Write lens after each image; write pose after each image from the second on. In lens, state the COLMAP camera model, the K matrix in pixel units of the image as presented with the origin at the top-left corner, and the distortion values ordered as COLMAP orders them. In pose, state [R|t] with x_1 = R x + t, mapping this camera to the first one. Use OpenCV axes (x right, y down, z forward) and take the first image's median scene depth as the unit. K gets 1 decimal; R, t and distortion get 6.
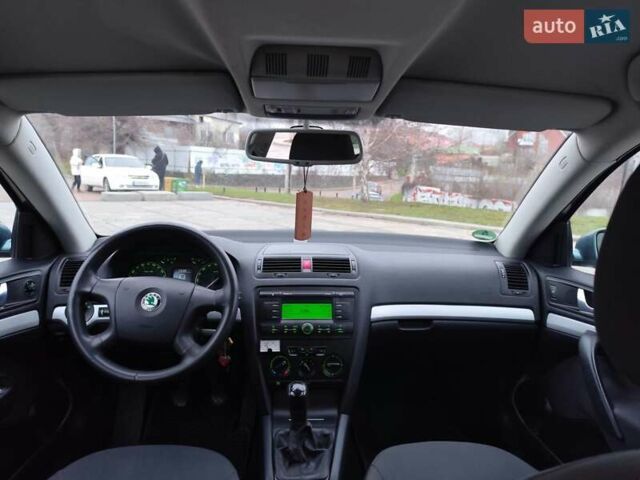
lens RADIAL K [[442.0, 0, 320.0], [0, 442.0, 240.0], [0, 0, 1]] dist [-0.001780, -0.002370]
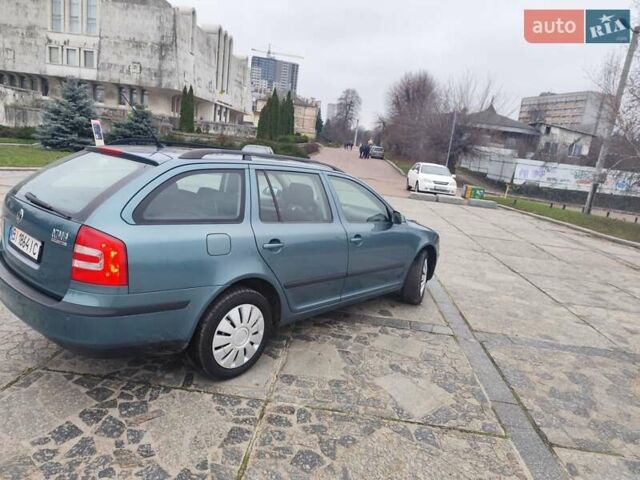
lens RADIAL K [[432.2, 0, 320.0], [0, 432.2, 240.0], [0, 0, 1]] dist [0.060691, -0.071425]
pose [[0.723902, 0.186911, -0.664101, 0.088180], [-0.194406, 0.978858, 0.063586, 0.003176], [0.661945, 0.083075, 0.744934, -0.068224]]
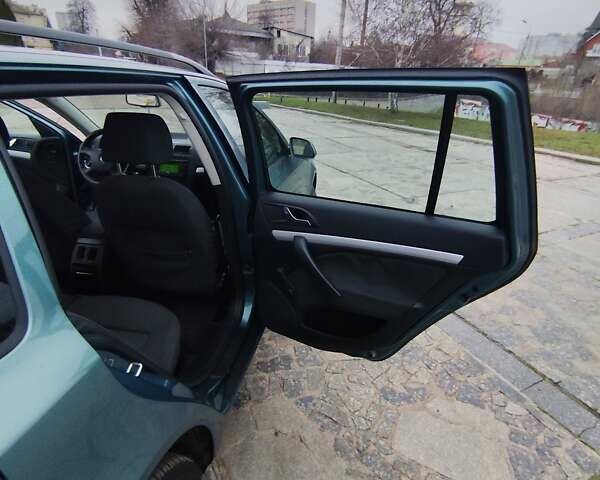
lens RADIAL K [[361.4, 0, 300.0], [0, 361.4, 240.0], [0, 0, 1]] dist [-0.033174, 0.020565]
pose [[0.975913, 0.094561, -0.196600, 0.037347], [-0.040264, 0.963768, 0.263687, -0.000456], [0.214411, -0.249419, 0.944361, -0.028903]]
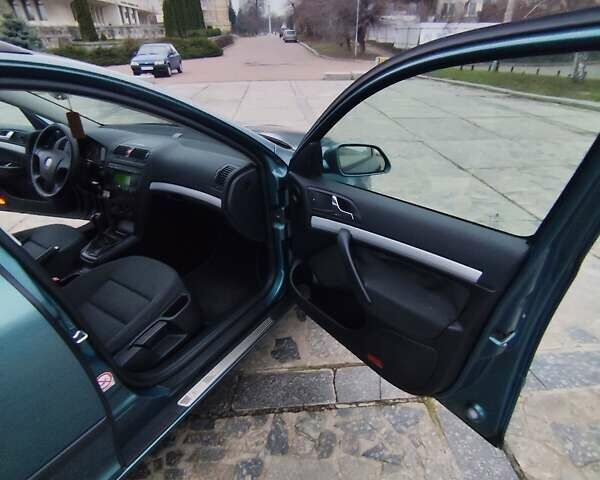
lens RADIAL K [[361.4, 0, 300.0], [0, 361.4, 240.0], [0, 0, 1]] dist [-0.033174, 0.020565]
pose [[0.817369, 0.238895, -0.524249, 0.047031], [-0.048954, 0.935483, 0.349964, -0.005411], [0.574031, -0.260386, 0.776330, 0.005786]]
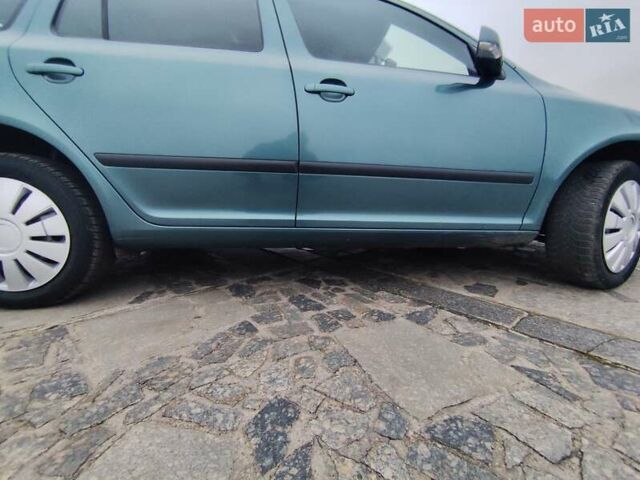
lens RADIAL K [[287.0, 0, 320.0], [0, 287.0, 240.0], [0, 0, 1]] dist [-0.000955, 0.000032]
pose [[0.048975, 0.164591, -0.985145, 0.057878], [-0.159101, 0.975020, 0.154990, 0.019533], [0.986047, 0.149147, 0.073938, 0.015987]]
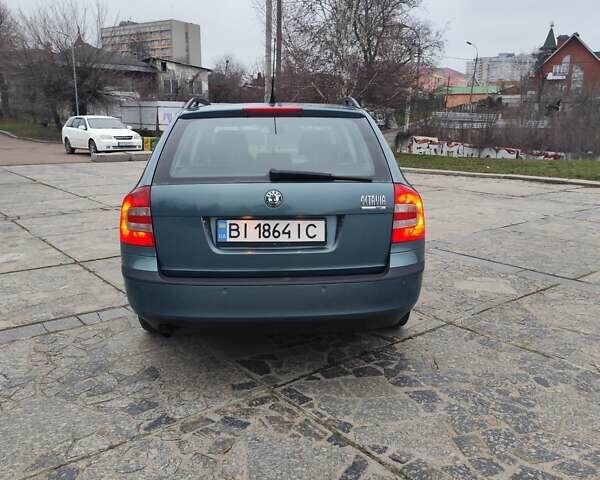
lens RADIAL K [[544.5, 0, 293.9], [0, 544.5, 242.5], [0, 0, 1]] dist [0.015442, -0.001120]
pose [[0.999029, -0.032233, -0.030027, 0.008384], [0.034082, 0.997414, 0.063275, 0.014843], [0.027910, -0.064237, 0.997544, -0.119293]]
